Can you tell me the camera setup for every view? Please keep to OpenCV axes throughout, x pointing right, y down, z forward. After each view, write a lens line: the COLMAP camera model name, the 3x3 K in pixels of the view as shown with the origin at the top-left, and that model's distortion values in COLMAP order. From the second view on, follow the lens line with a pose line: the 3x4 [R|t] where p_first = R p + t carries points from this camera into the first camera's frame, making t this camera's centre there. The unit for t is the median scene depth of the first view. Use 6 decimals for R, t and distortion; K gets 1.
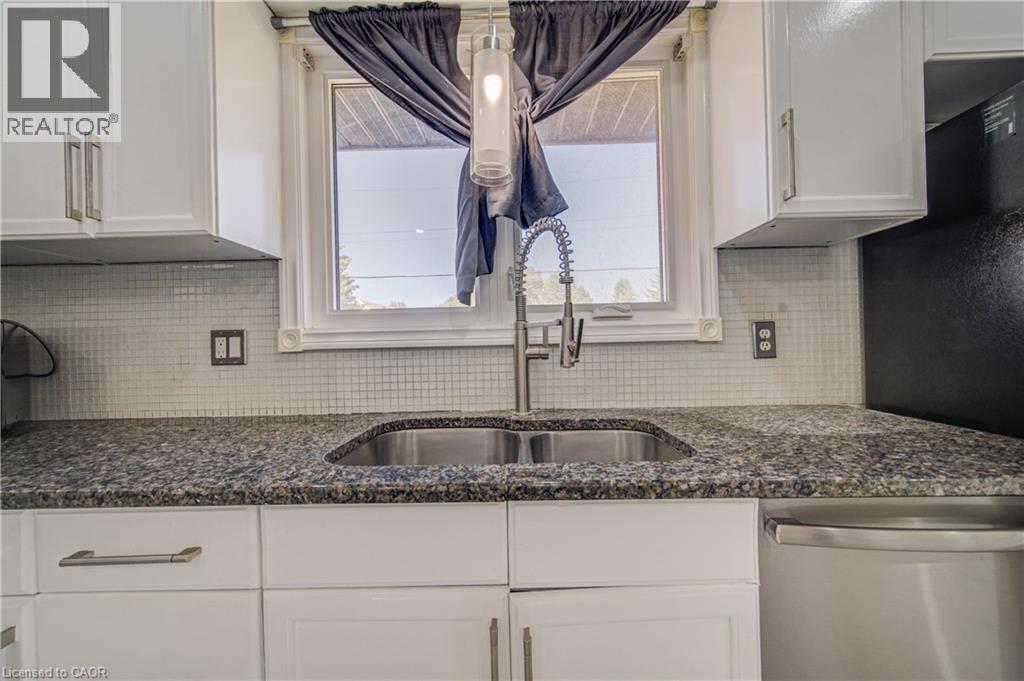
lens RADIAL K [[402.4, 0, 512.0], [0, 402.4, 340.5], [0, 0, 1]] dist [-0.002583, 0.002566]
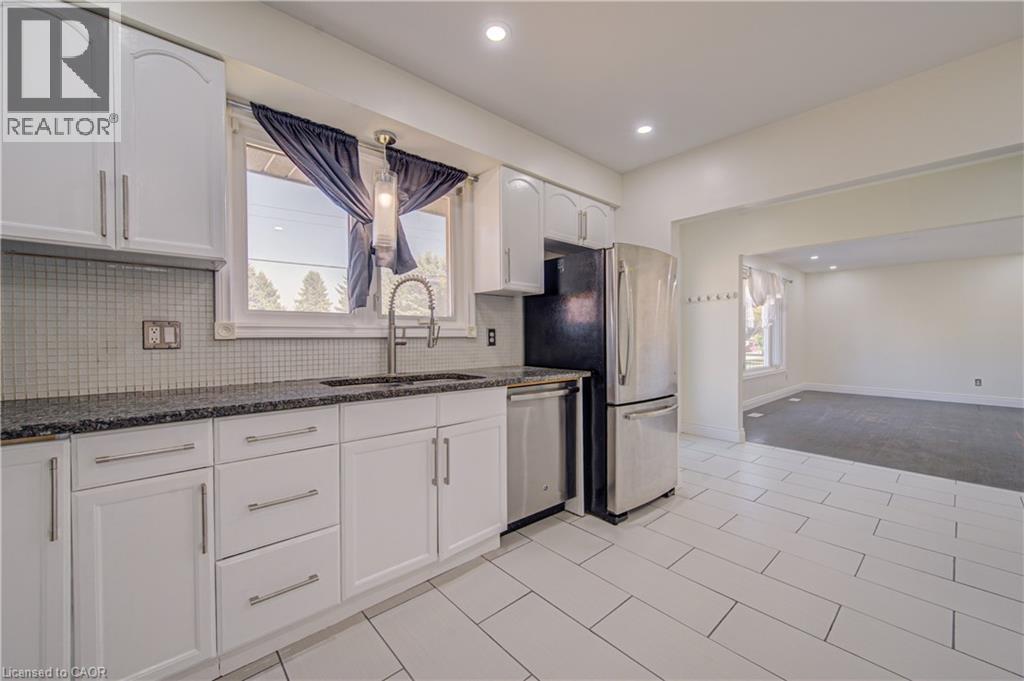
lens RADIAL K [[402.4, 0, 512.0], [0, 402.4, 340.5], [0, 0, 1]] dist [-0.002583, 0.002566]
pose [[0.737536, 0.014230, 0.675158, -0.795394], [-0.018151, 0.999834, -0.001246, 0.017043], [-0.675064, -0.011336, 0.737672, -0.716856]]
